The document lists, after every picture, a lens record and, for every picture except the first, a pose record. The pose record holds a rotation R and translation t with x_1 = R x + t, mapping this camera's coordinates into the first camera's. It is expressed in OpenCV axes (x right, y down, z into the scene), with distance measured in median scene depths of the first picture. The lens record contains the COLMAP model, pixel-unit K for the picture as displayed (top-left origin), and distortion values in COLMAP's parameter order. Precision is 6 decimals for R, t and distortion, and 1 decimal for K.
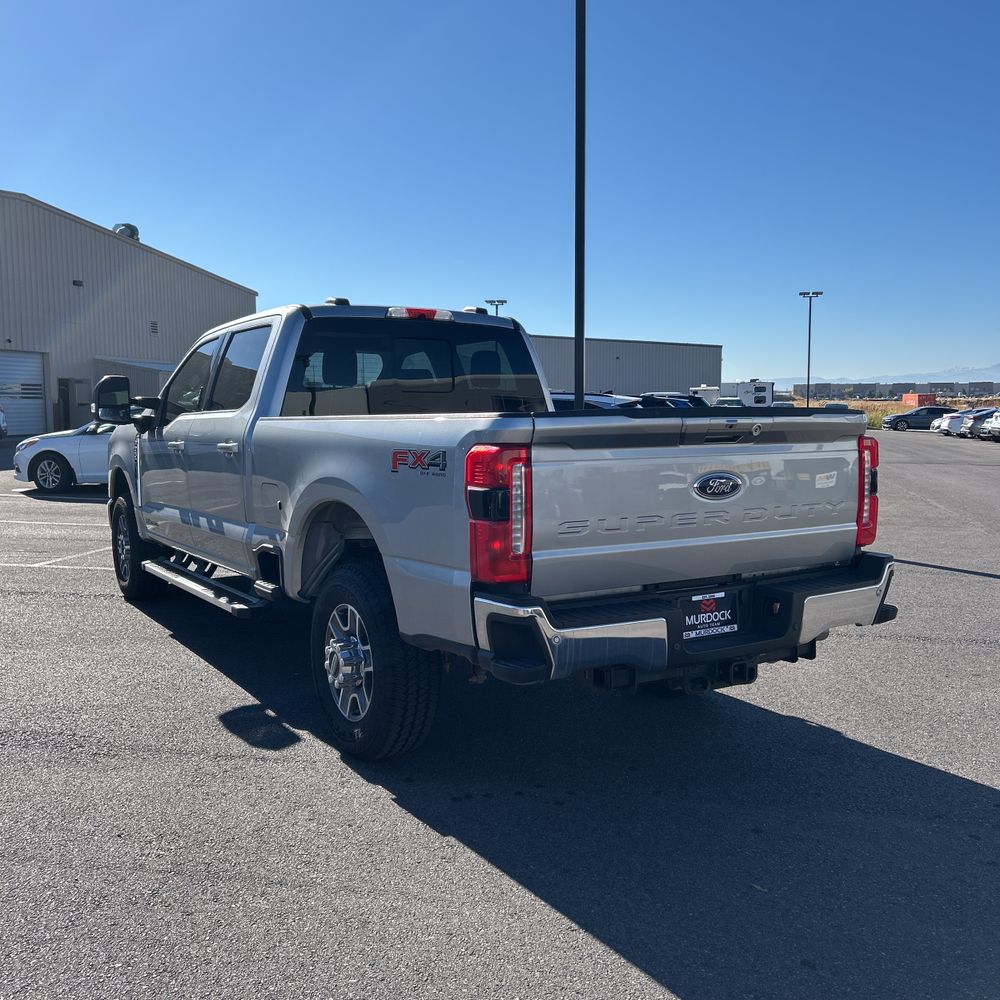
lens RADIAL K [[1005.9, 0, 496.7], [0, 1005.9, 485.5], [0, 0, 1]] dist [0.141041, -0.273601]
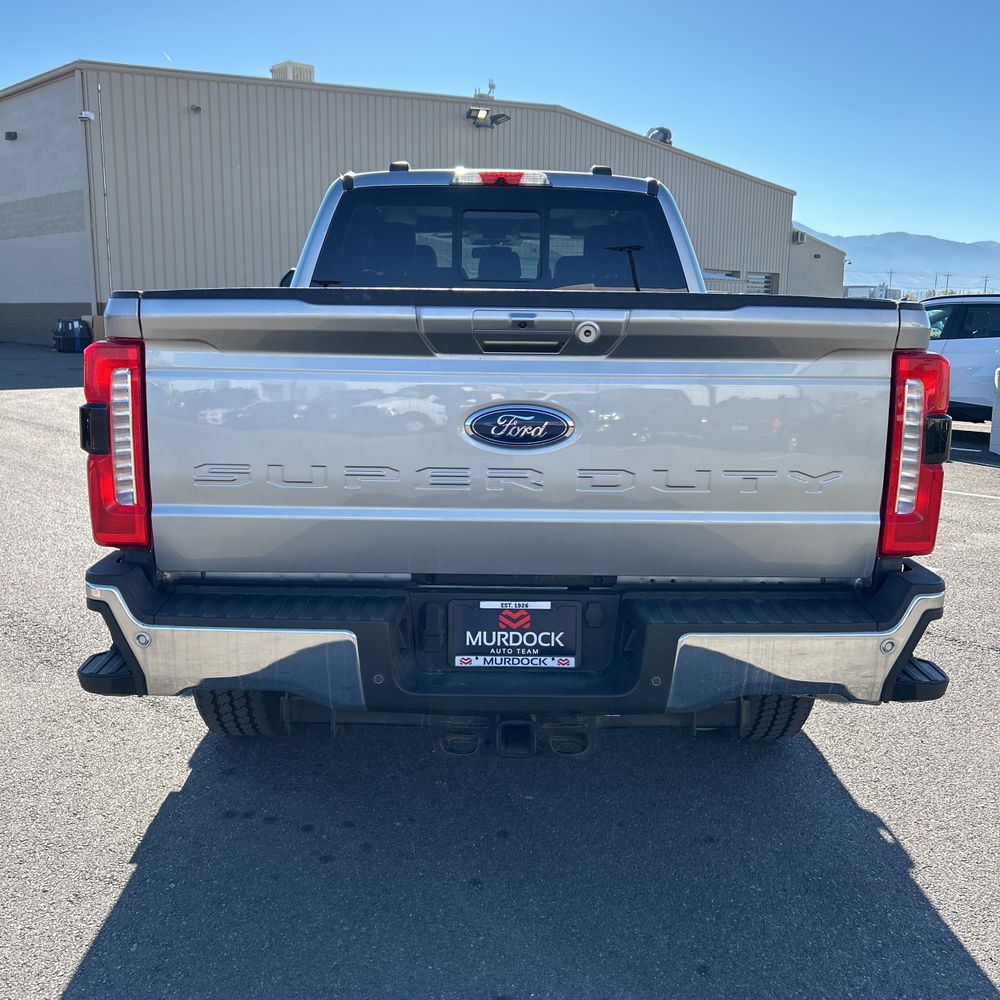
lens RADIAL K [[1005.9, 0, 496.7], [0, 1005.9, 485.5], [0, 0, 1]] dist [0.141041, -0.273601]
pose [[0.852095, 0.100553, -0.513637, 0.508235], [-0.055024, 0.993143, 0.103143, -0.025100], [0.520487, -0.059625, 0.851785, 0.479820]]
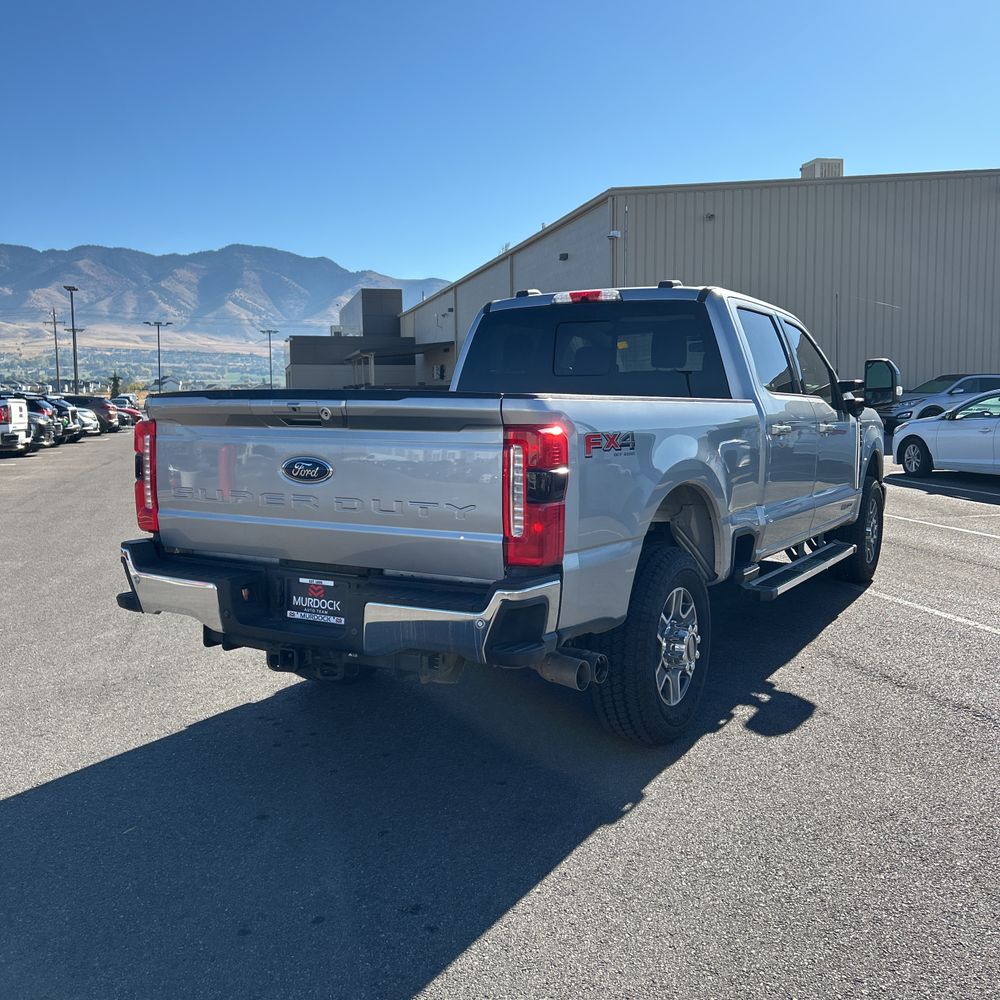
lens RADIAL K [[1005.9, 0, 496.7], [0, 1005.9, 485.5], [0, 0, 1]] dist [0.141041, -0.273601]
pose [[0.449640, 0.078525, -0.889751, 1.163318], [-0.066061, 0.996324, 0.054547, -0.049742], [0.890764, 0.034251, 0.453175, 0.709603]]
